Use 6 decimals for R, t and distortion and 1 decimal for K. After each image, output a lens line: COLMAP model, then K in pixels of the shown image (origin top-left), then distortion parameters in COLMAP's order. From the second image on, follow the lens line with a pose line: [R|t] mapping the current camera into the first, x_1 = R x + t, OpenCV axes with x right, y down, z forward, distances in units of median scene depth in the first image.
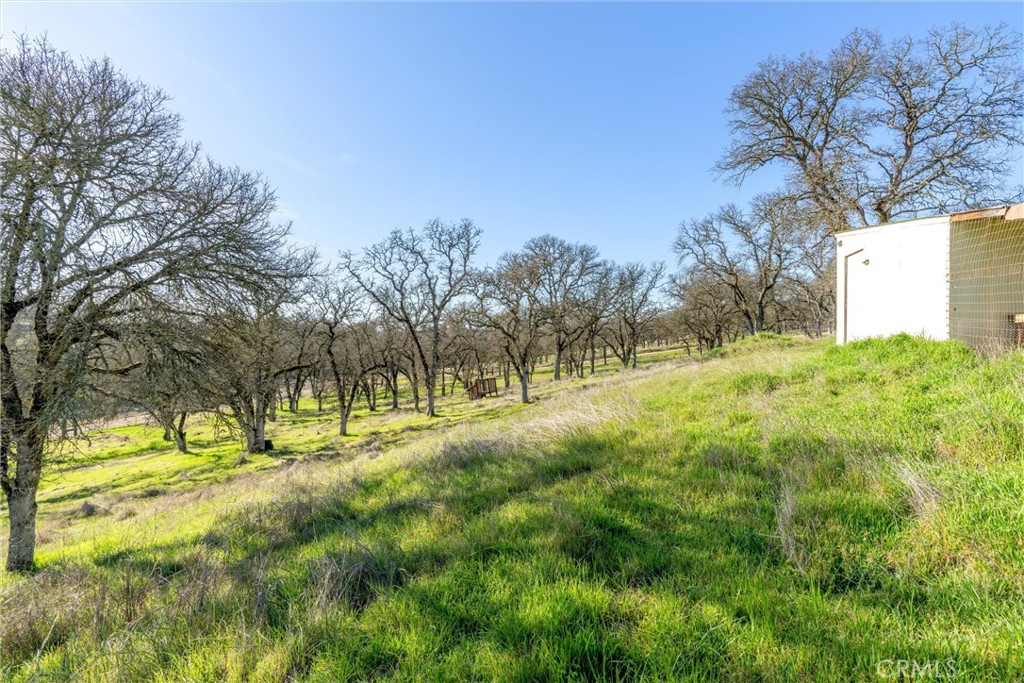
lens RADIAL K [[523.6, 0, 512.0], [0, 523.6, 341.5], [0, 0, 1]] dist [0.015688, -0.001264]
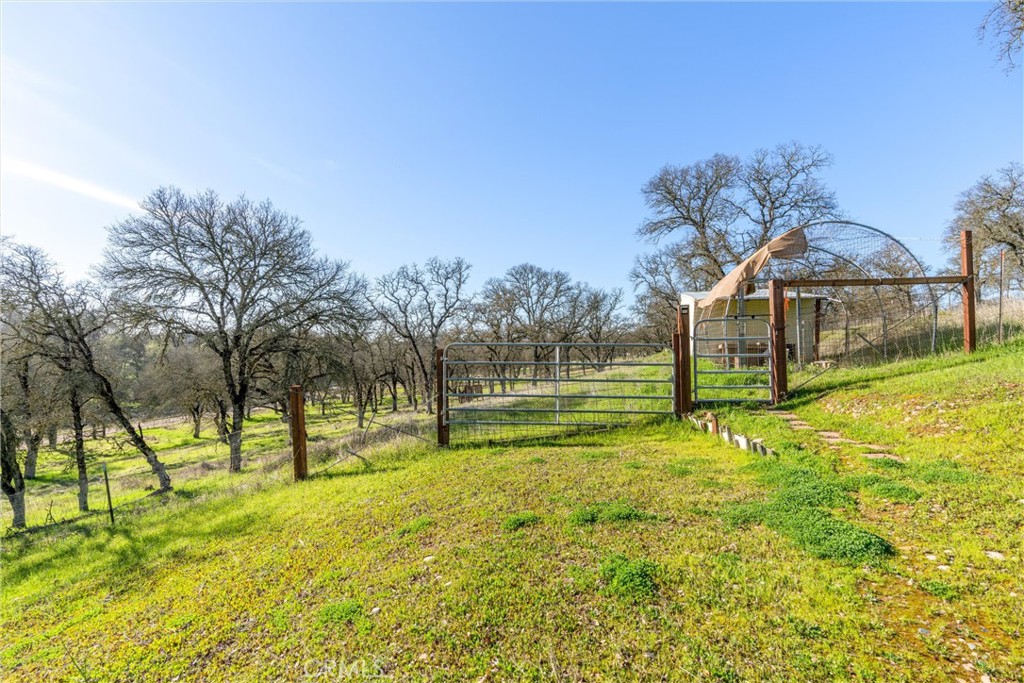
lens RADIAL K [[523.6, 0, 512.0], [0, 523.6, 341.5], [0, 0, 1]] dist [0.015688, -0.001264]
pose [[0.999636, 0.004963, 0.026508, 0.007227], [-0.004373, 0.999743, -0.022263, -0.002524], [-0.026612, 0.022138, 0.999401, -0.242843]]
